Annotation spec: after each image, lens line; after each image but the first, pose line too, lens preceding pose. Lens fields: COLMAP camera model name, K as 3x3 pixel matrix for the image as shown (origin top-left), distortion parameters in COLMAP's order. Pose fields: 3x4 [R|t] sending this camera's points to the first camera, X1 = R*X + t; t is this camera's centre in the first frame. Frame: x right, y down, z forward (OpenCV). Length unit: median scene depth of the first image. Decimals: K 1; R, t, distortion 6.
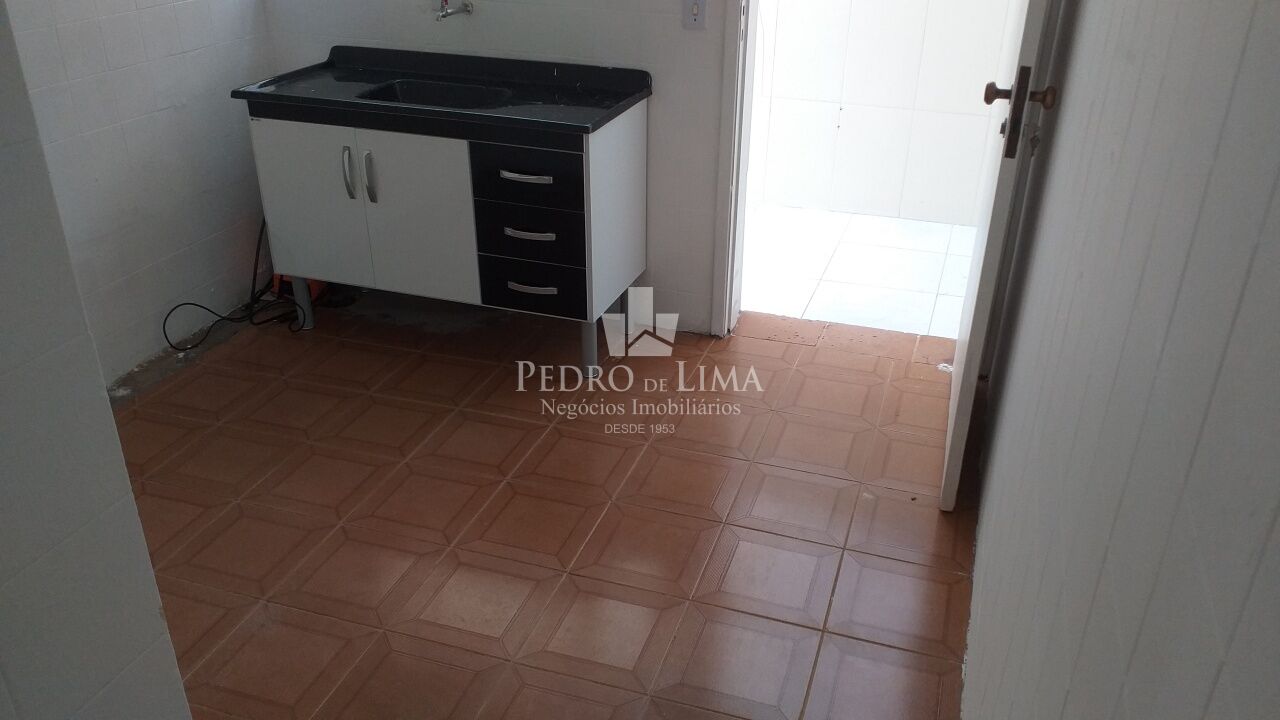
lens RADIAL K [[1001.3, 0, 661.7], [0, 1001.3, 358.5], [0, 0, 1]] dist [0.228490, -0.633044]
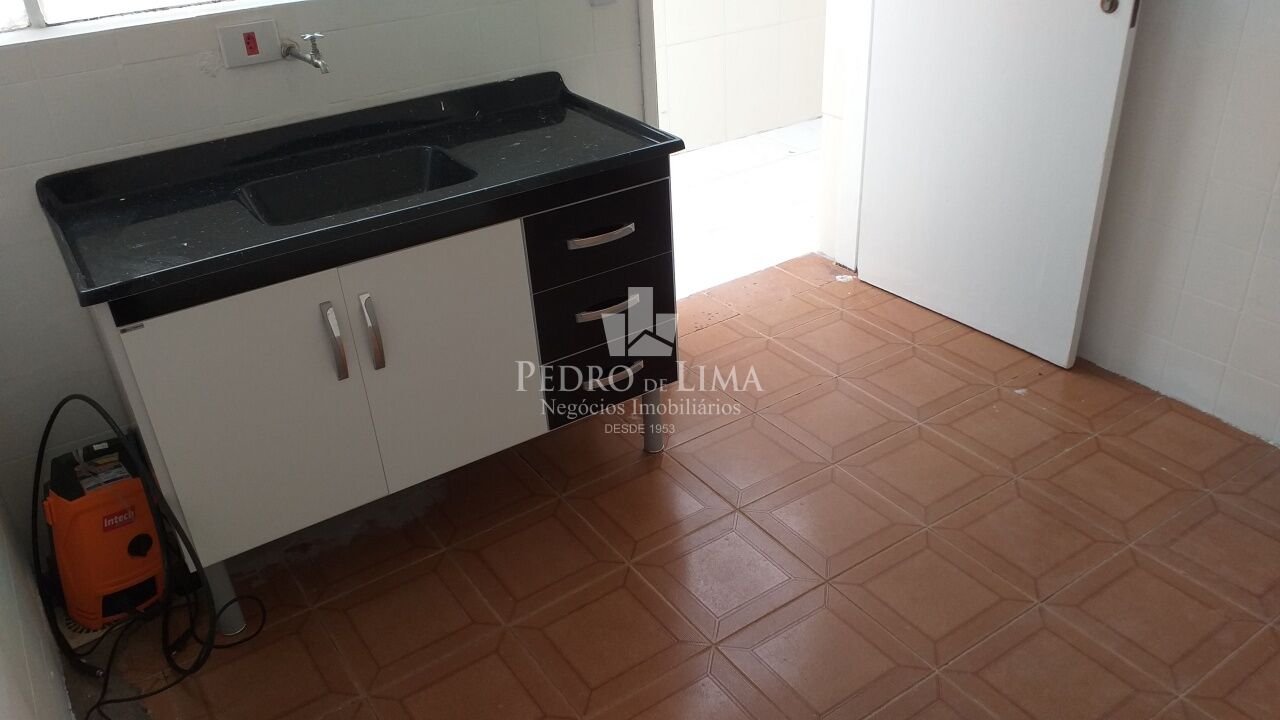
lens RADIAL K [[1001.3, 0, 661.7], [0, 1001.3, 358.5], [0, 0, 1]] dist [0.228490, -0.633044]
pose [[0.628577, -0.429736, 0.648243, -0.584105], [0.412474, 0.890811, 0.190580, -0.207466], [-0.659361, 0.147590, 0.737198, 0.413954]]
